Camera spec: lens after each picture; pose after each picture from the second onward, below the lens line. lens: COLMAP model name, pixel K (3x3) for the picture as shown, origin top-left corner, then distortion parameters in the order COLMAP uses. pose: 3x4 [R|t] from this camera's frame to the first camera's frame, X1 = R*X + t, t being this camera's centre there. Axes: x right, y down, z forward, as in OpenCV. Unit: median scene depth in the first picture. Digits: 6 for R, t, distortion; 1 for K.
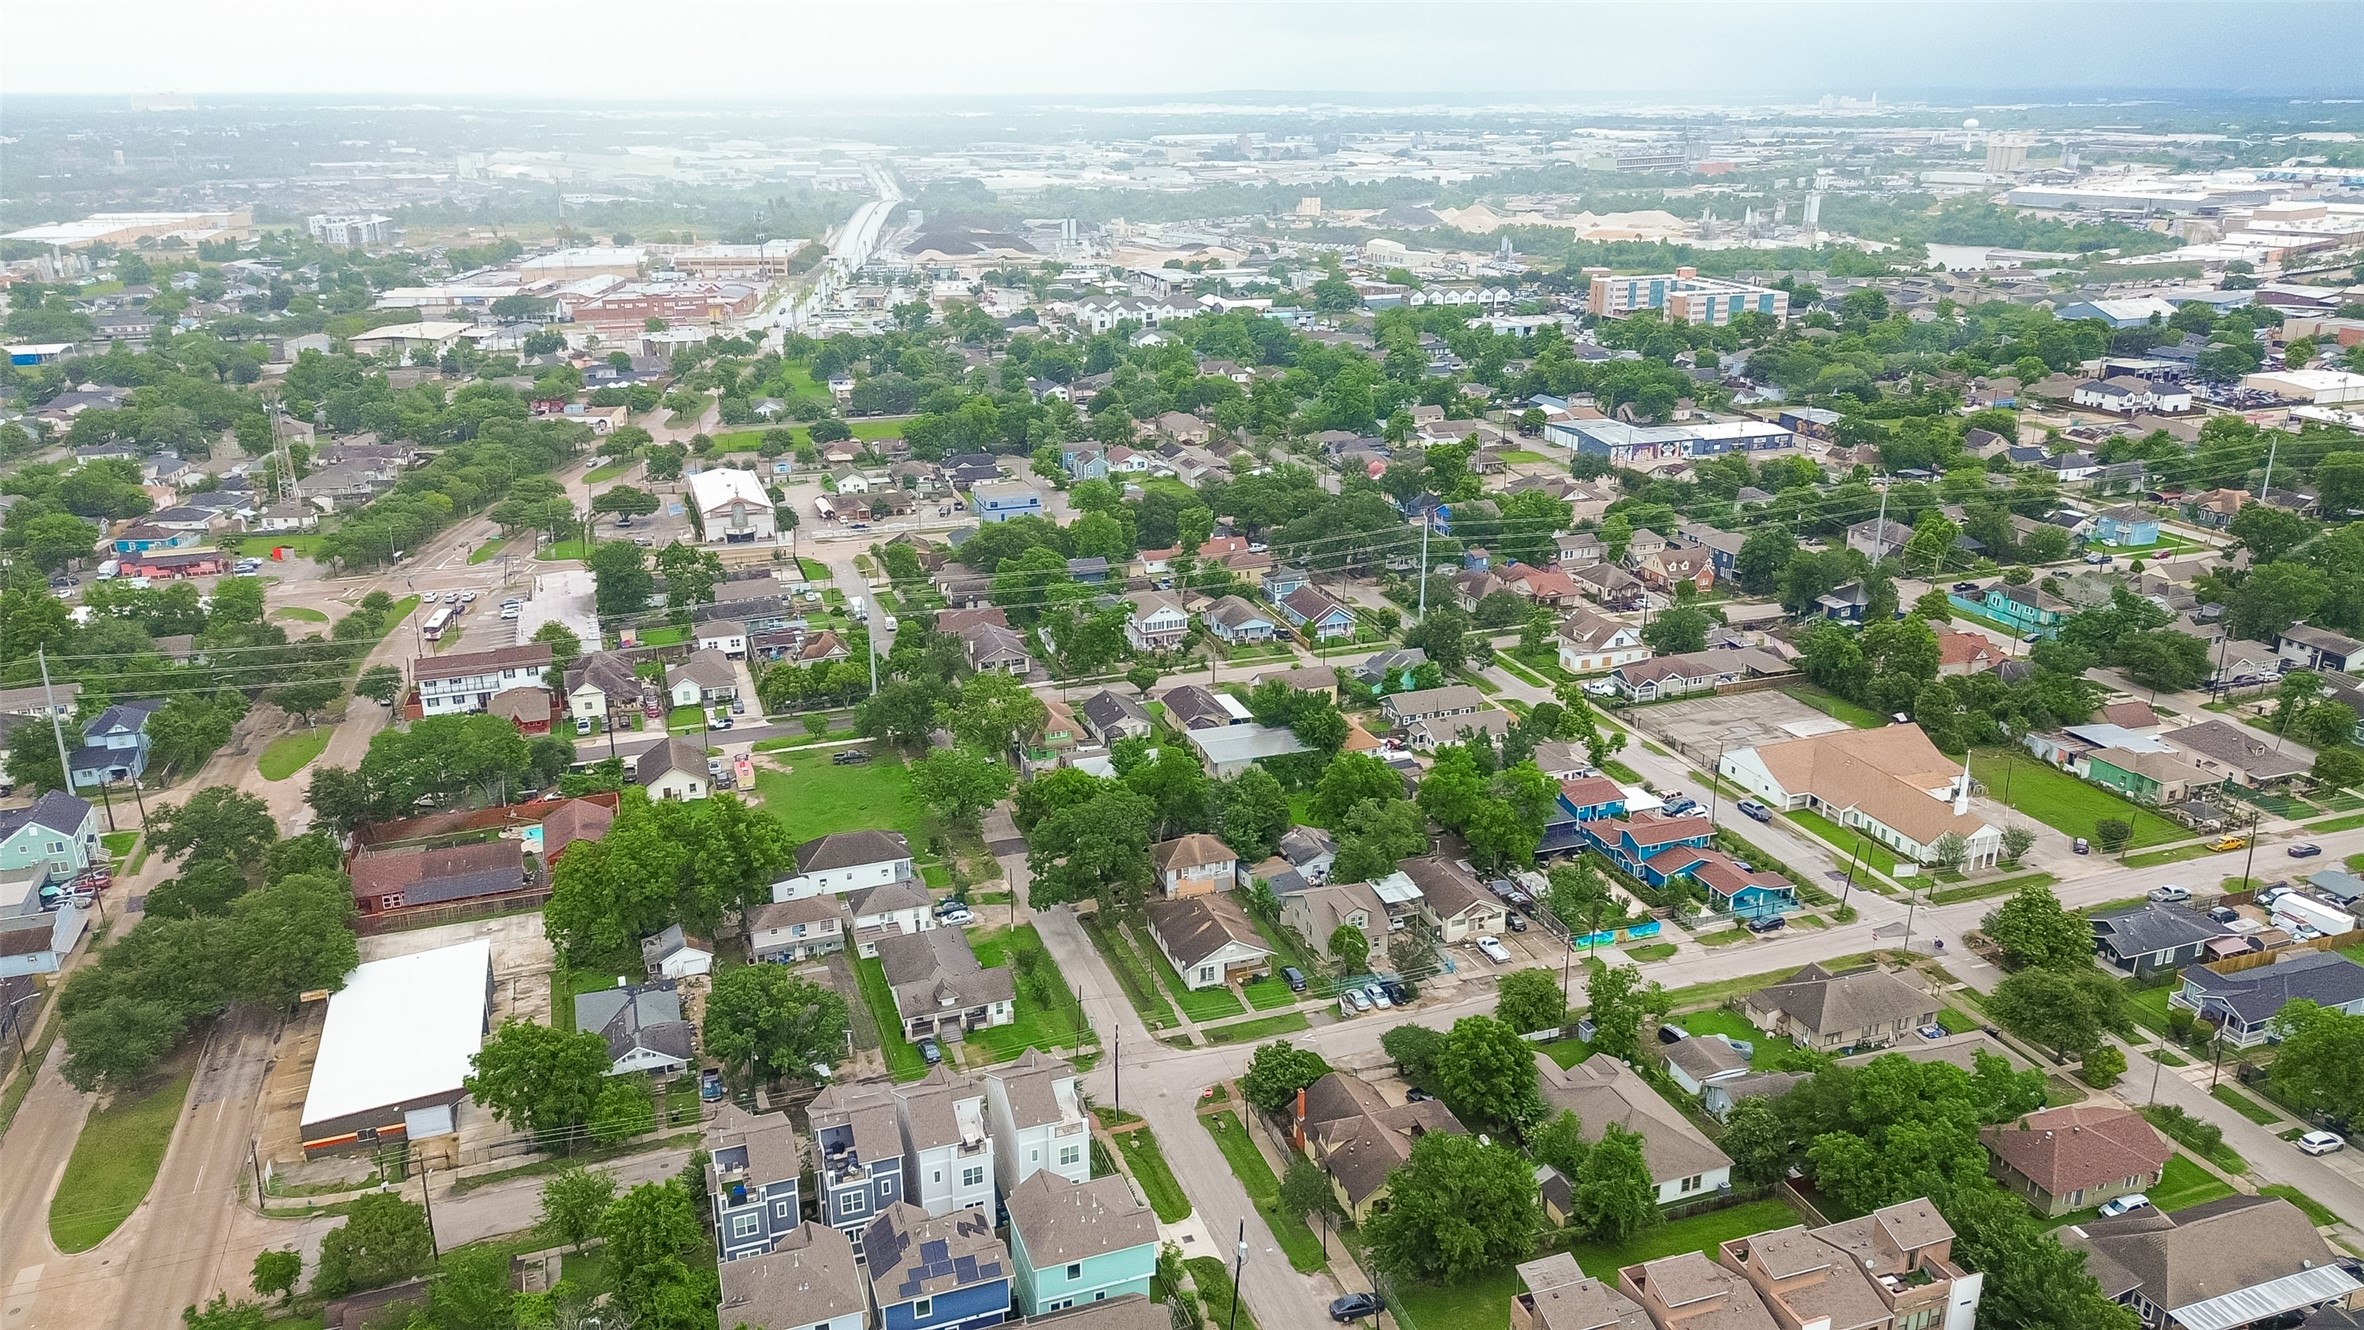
lens RADIAL K [[1673.4, 0, 1183.9], [0, 1673.4, 659.7], [0, 0, 1]] dist [0.073027, -0.077317]
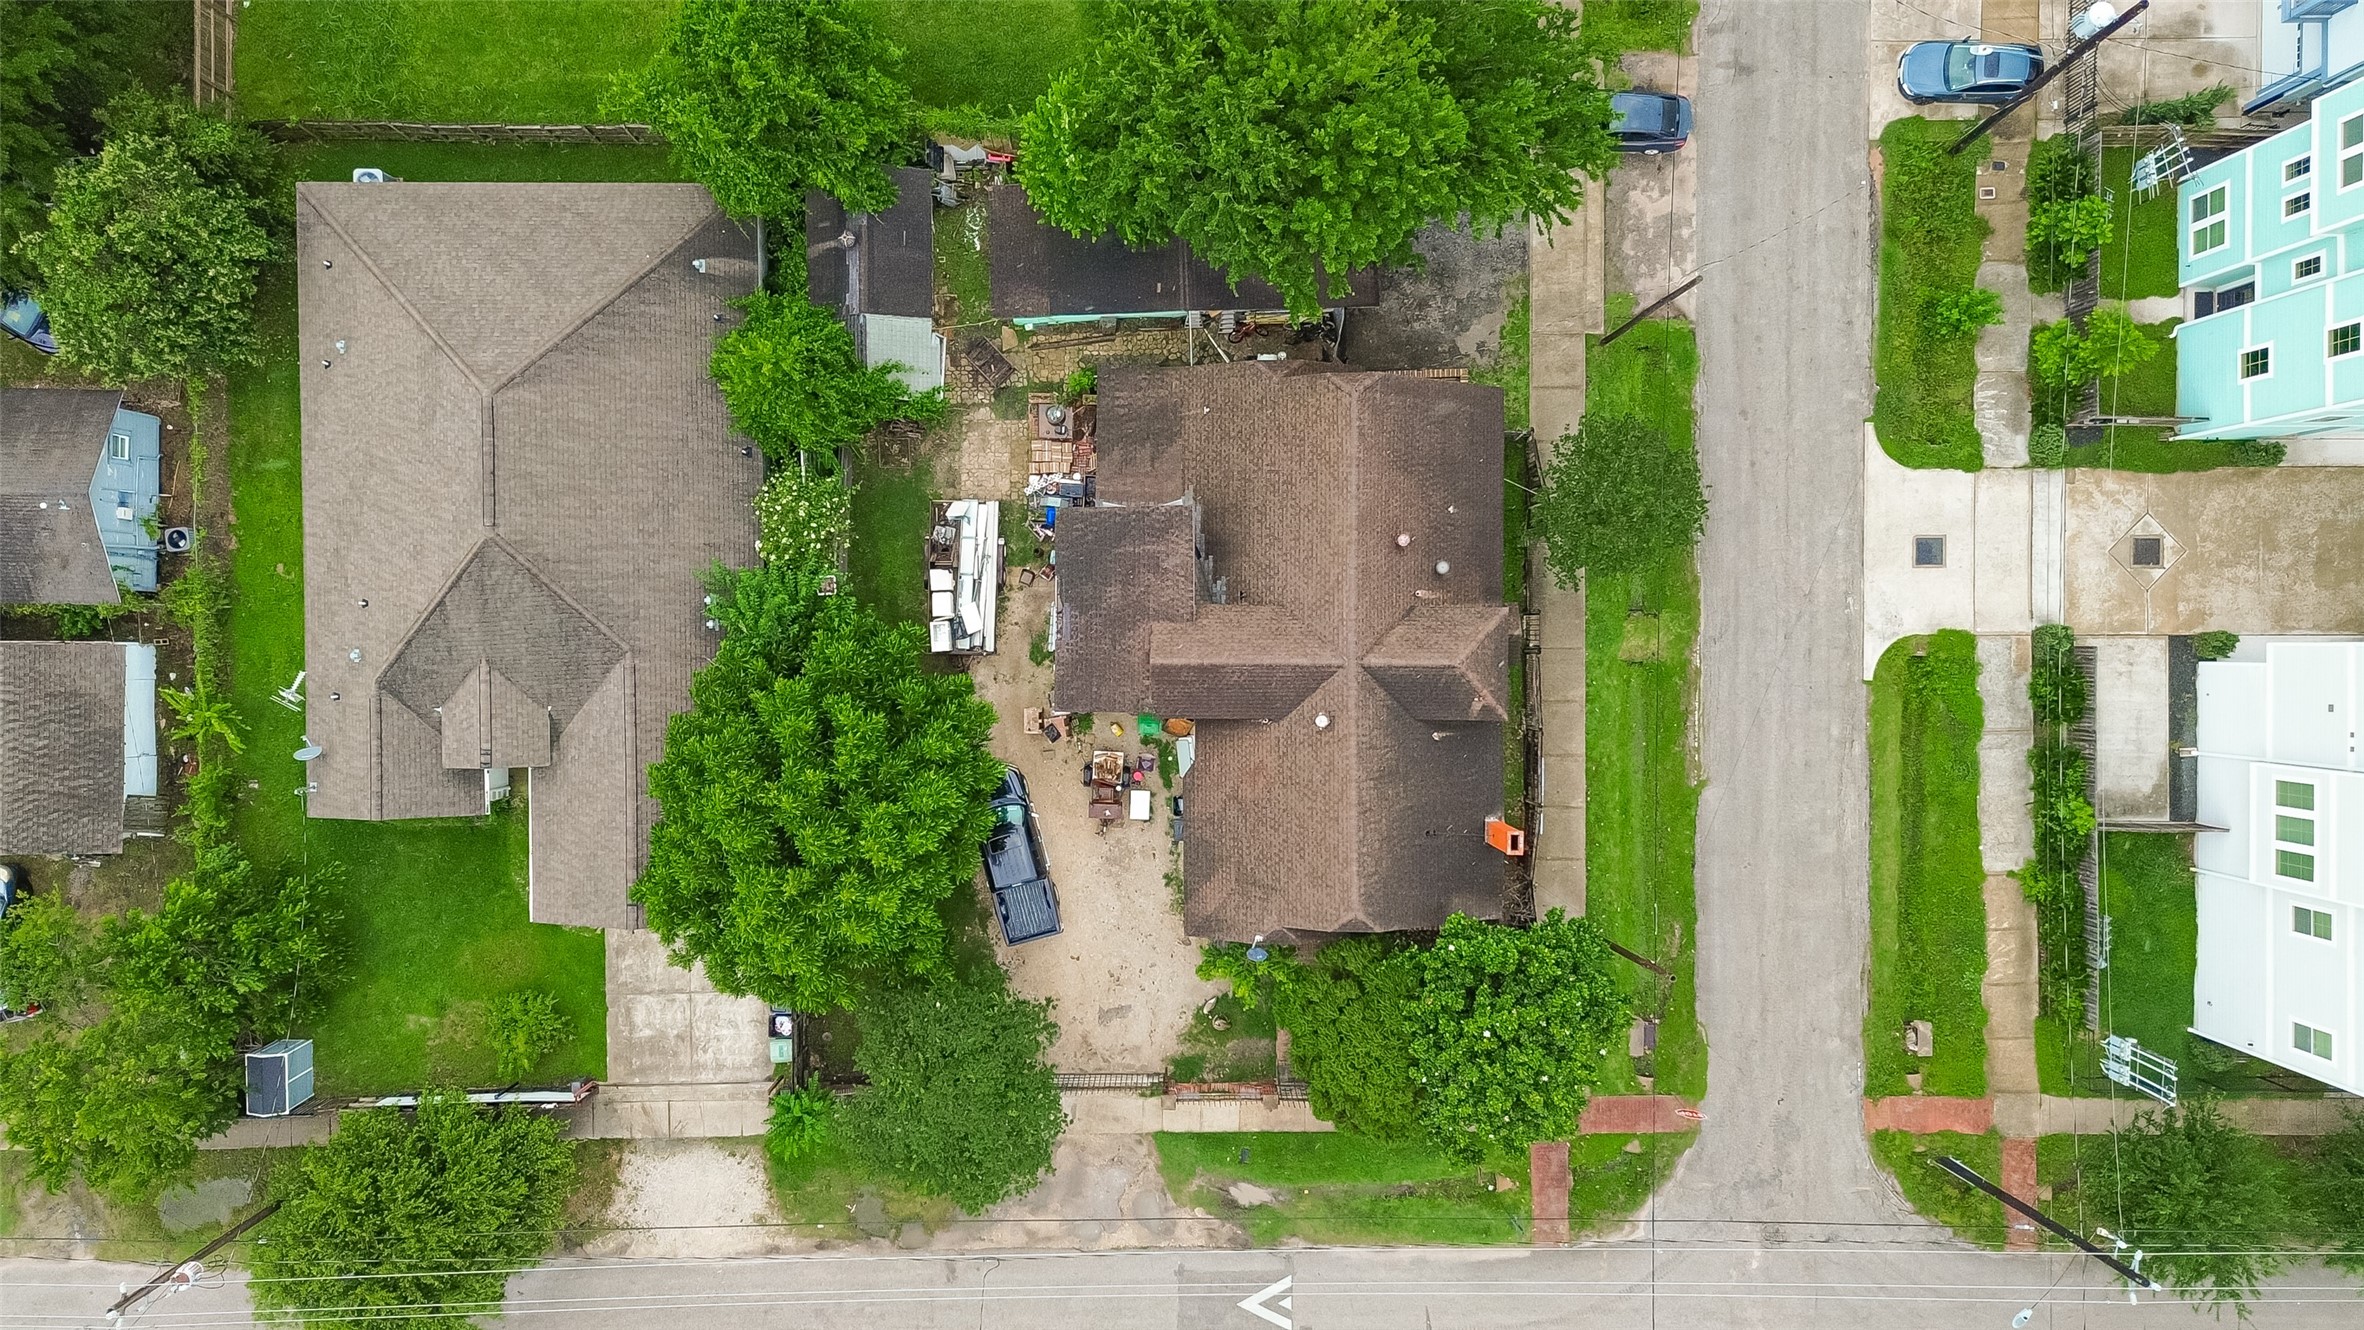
lens RADIAL K [[1673.4, 0, 1183.9], [0, 1673.4, 659.7], [0, 0, 1]] dist [0.073027, -0.077317]
pose [[-0.941348, -0.337212, -0.012336, 0.113636], [0.098766, -0.310298, 0.945495, -0.013342], [-0.322660, 0.888821, 0.325403, 0.734599]]
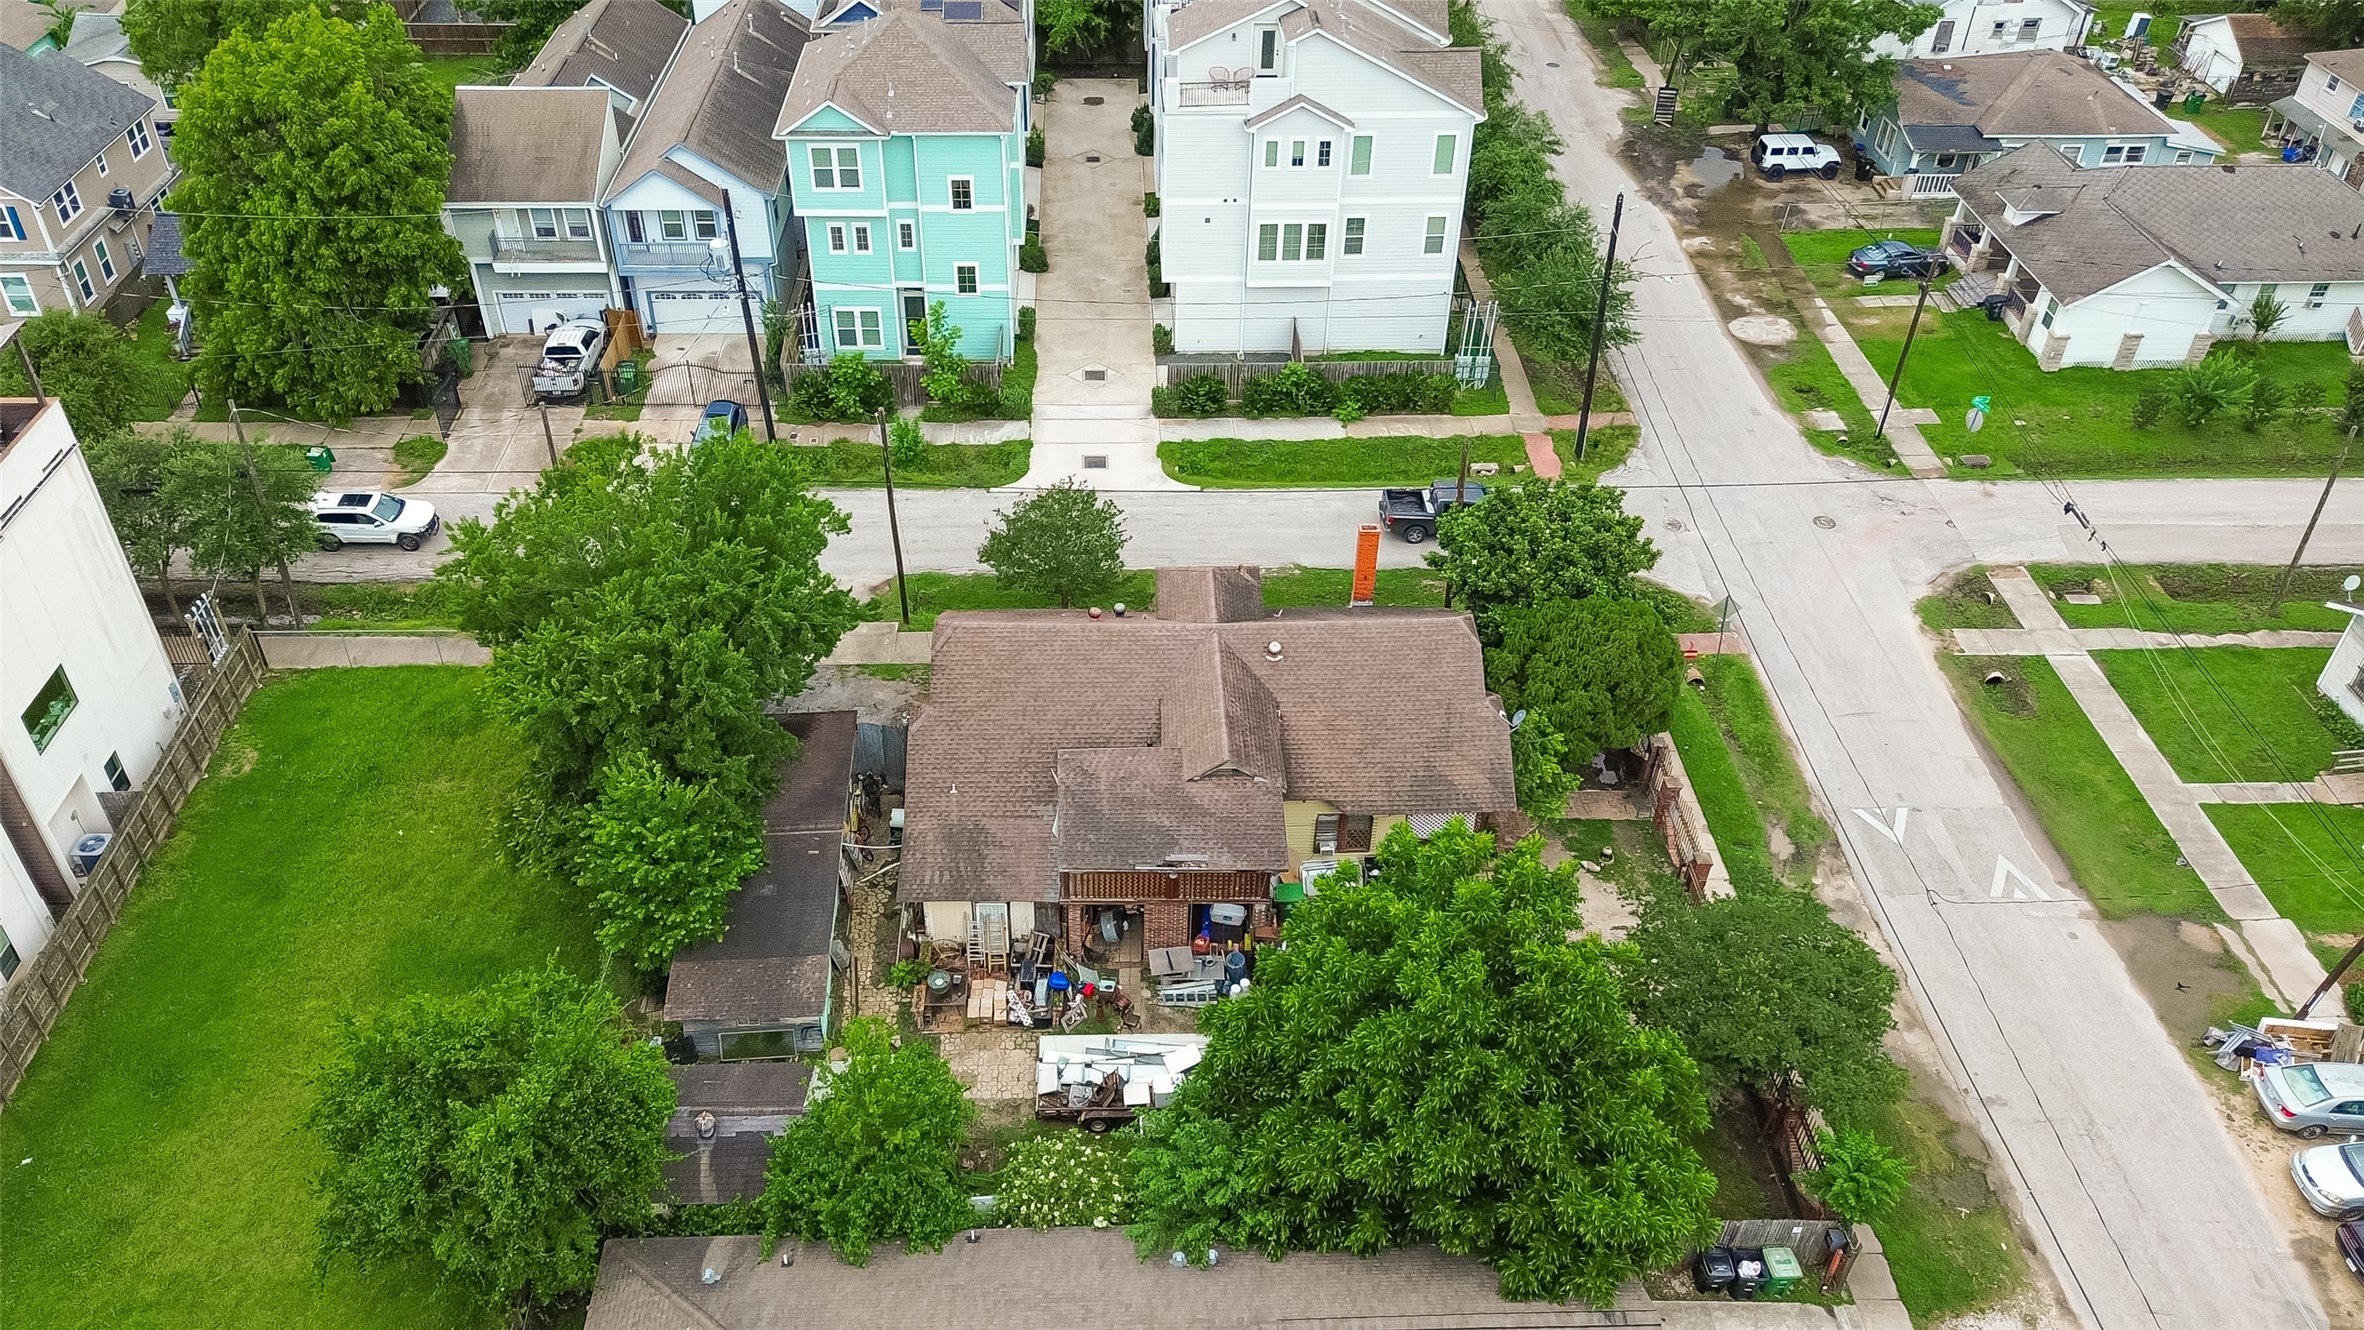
lens RADIAL K [[1744.3, 0, 1142.3], [0, 1744.3, 624.2], [0, 0, 1]] dist [0.074941, -0.069947]
pose [[-0.313463, 0.577777, -0.753601, 0.285440], [-0.313255, 0.686259, 0.656445, 0.050873], [0.896444, 0.441840, -0.034125, 0.804639]]
